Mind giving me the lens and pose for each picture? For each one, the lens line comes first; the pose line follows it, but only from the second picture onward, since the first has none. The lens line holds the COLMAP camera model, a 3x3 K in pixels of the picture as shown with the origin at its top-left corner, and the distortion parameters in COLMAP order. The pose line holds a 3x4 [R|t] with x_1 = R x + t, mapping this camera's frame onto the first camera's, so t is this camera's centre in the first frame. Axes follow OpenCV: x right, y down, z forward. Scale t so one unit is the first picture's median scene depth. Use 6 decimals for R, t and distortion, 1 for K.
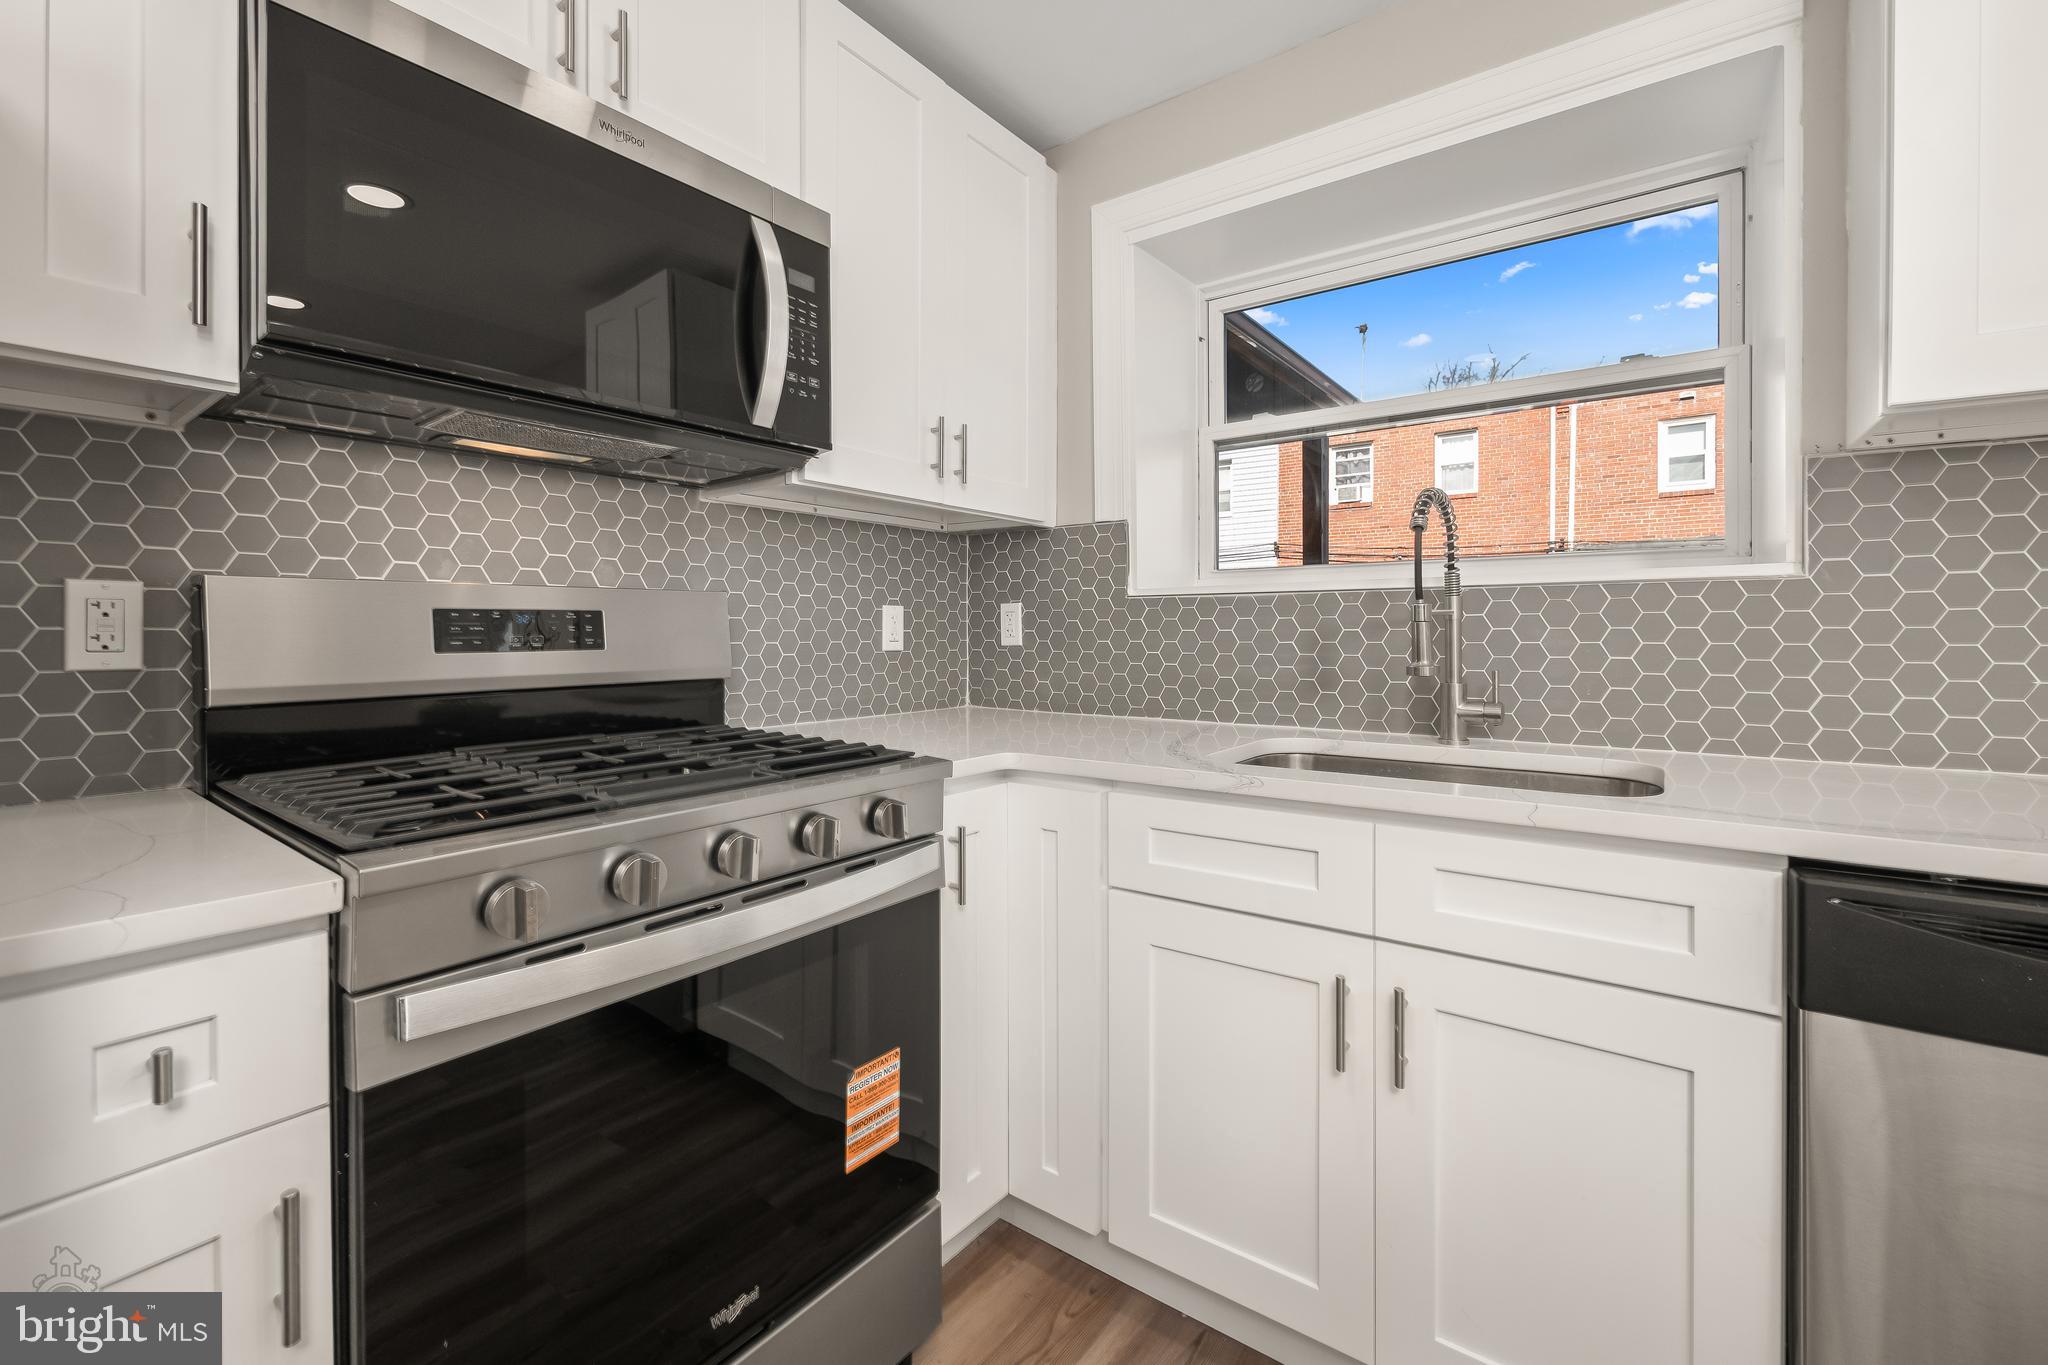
lens RADIAL K [[861.0, 0, 1012.5], [0, 861.0, 640.4], [0, 0, 1]] dist [-0.007914, 0.001093]
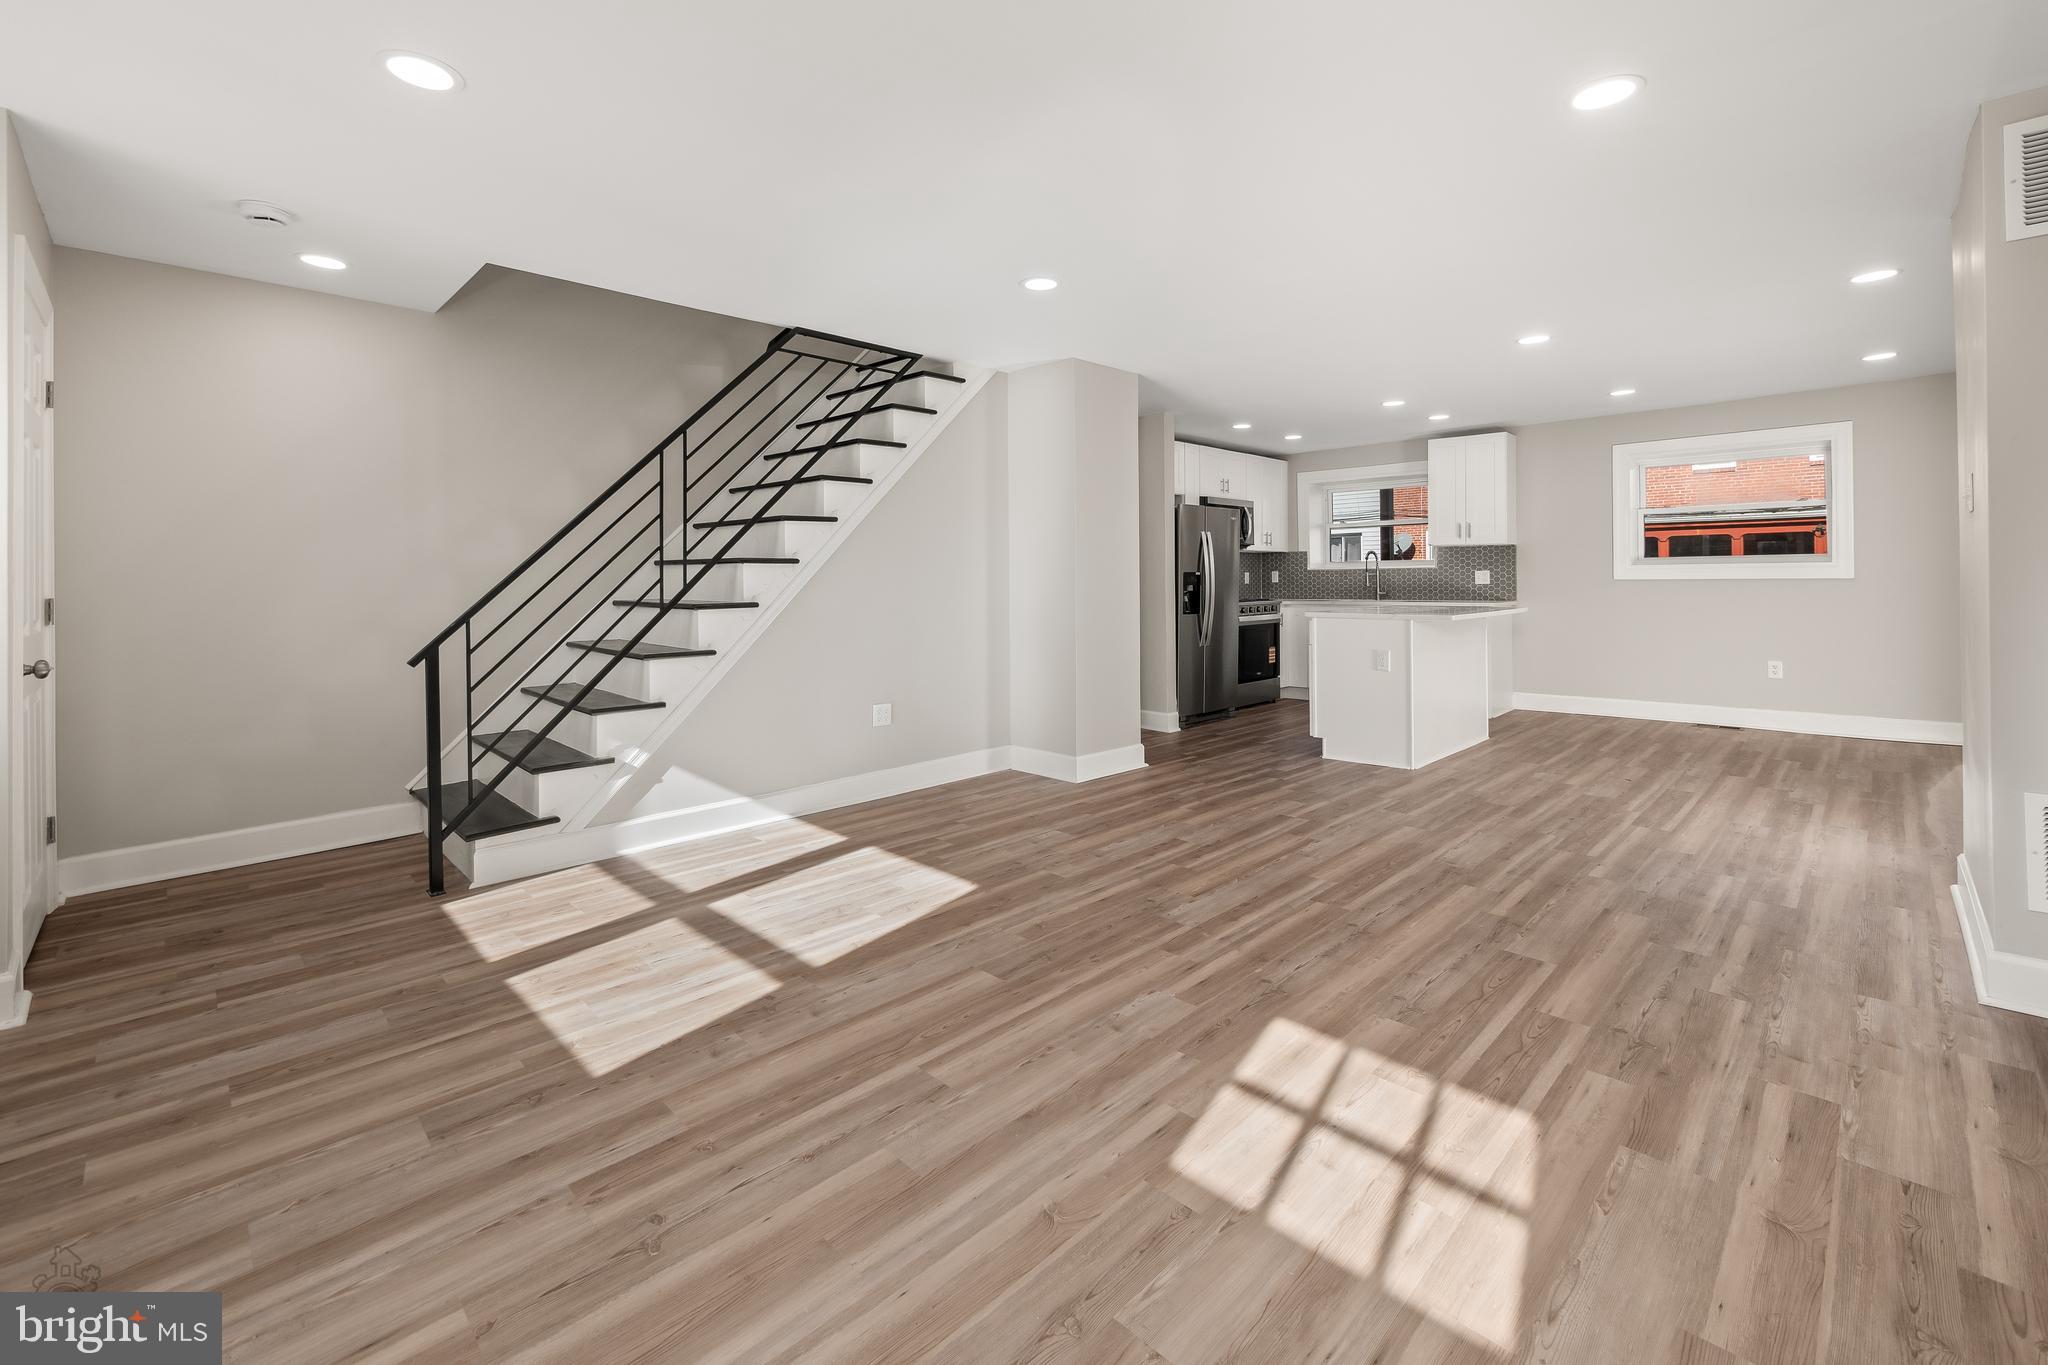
lens RADIAL K [[861.0, 0, 1006.0], [0, 861.0, 576.8], [0, 0, 1]] dist [-0.007914, 0.001093]
pose [[0.987766, -0.010056, -0.155619, -0.930739], [0.007908, 0.999865, -0.014412, 0.042300], [0.155743, 0.013005, 0.987712, -4.688882]]
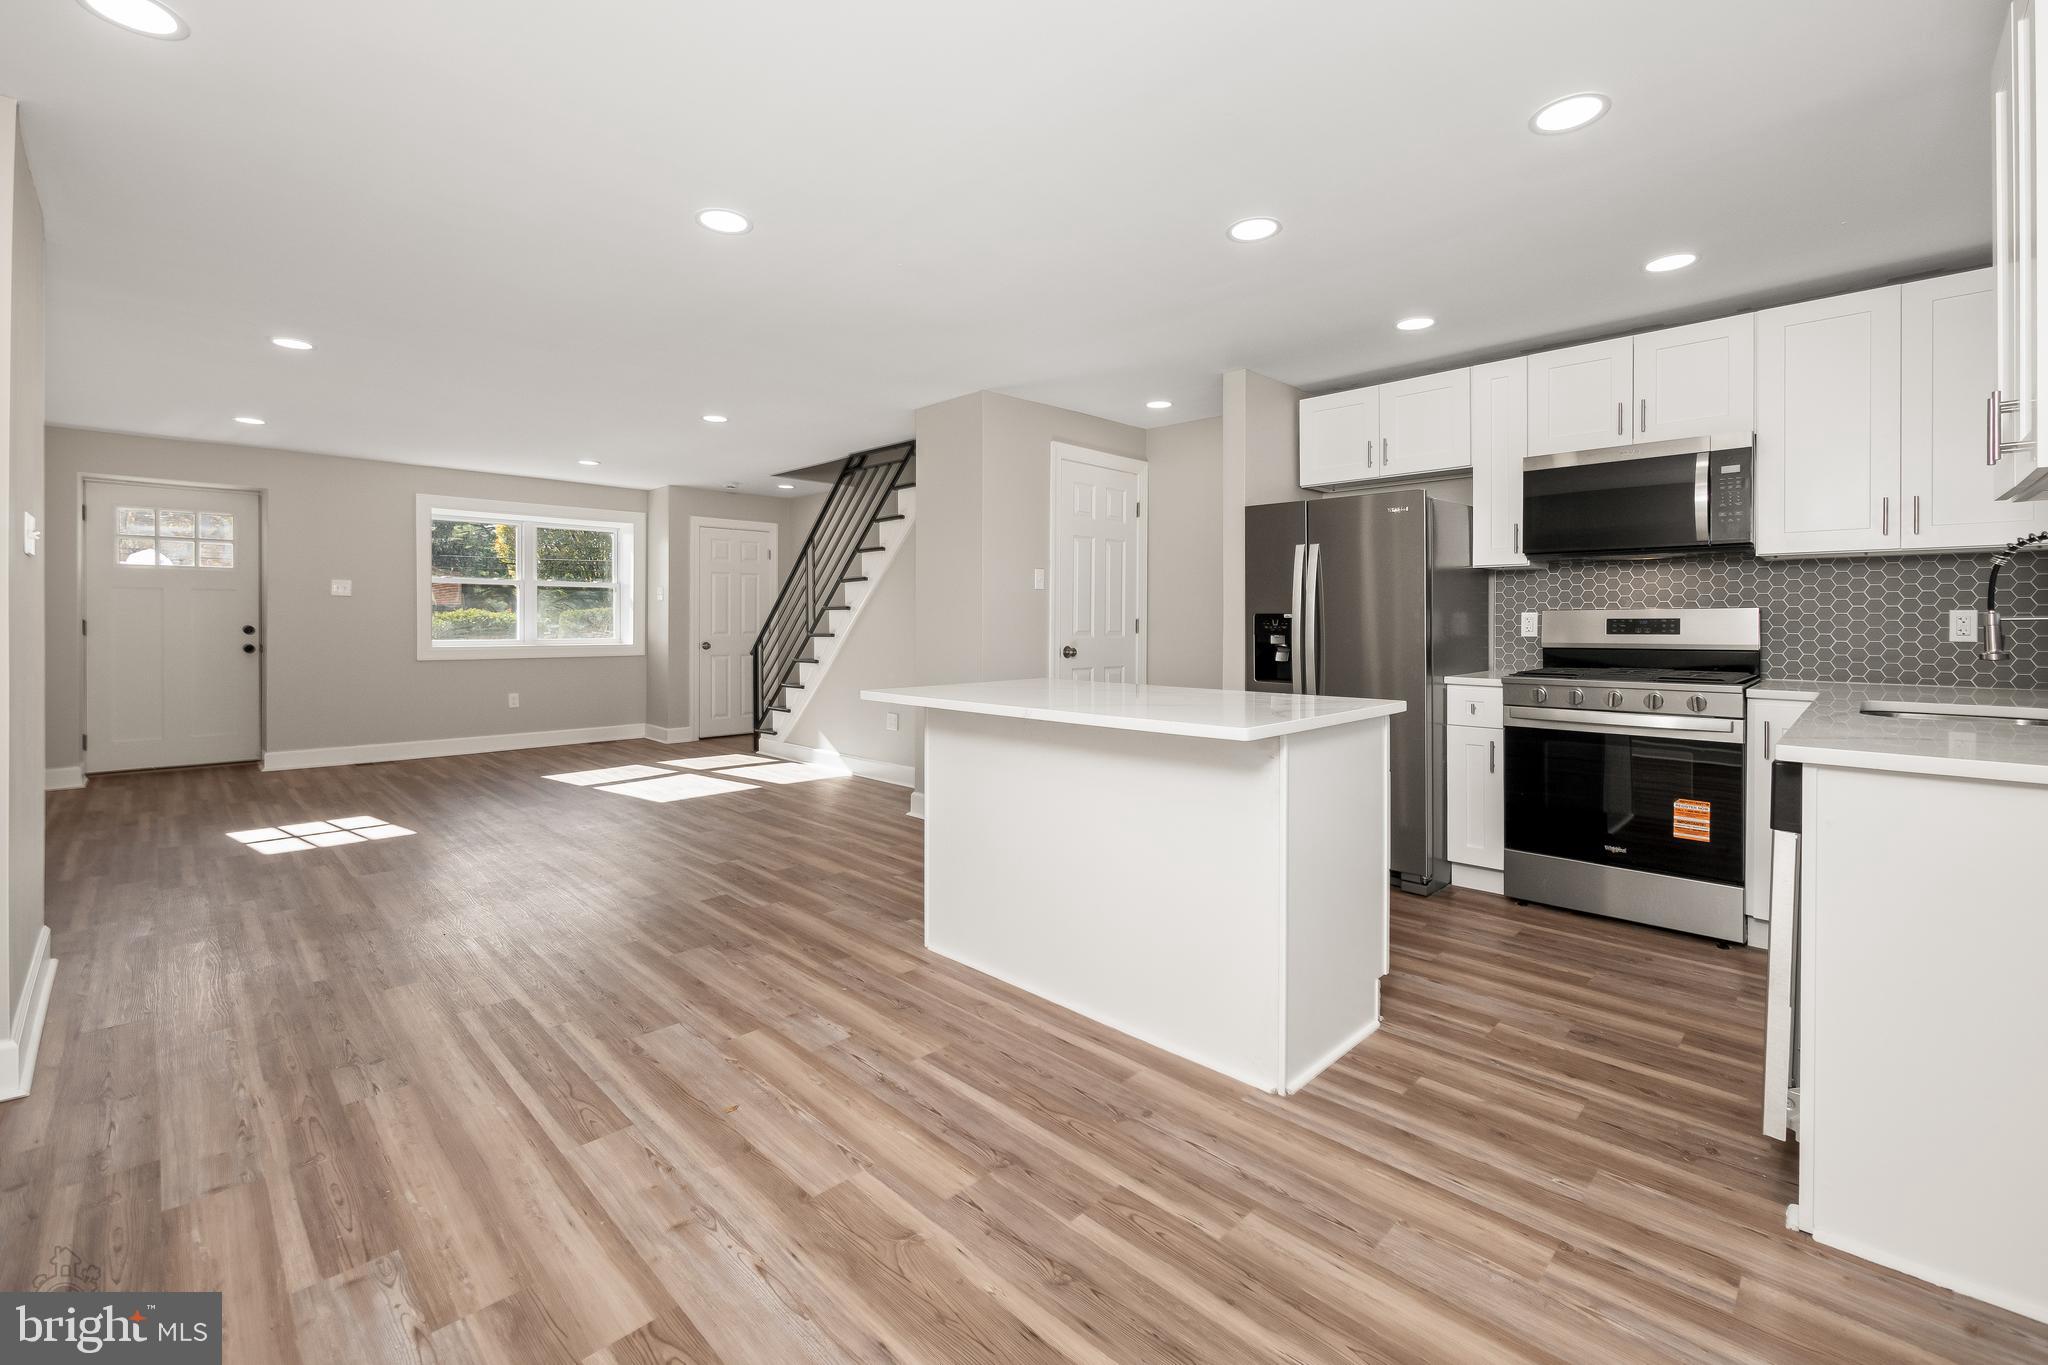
lens RADIAL K [[861.0, 0, 1021.7], [0, 861.0, 617.2], [0, 0, 1]] dist [-0.007914, 0.001093]
pose [[-0.131619, -0.004044, -0.991292, 2.167432], [-0.012395, 0.999920, -0.002434, -0.009300], [0.991223, 0.011967, -0.131659, -0.508850]]
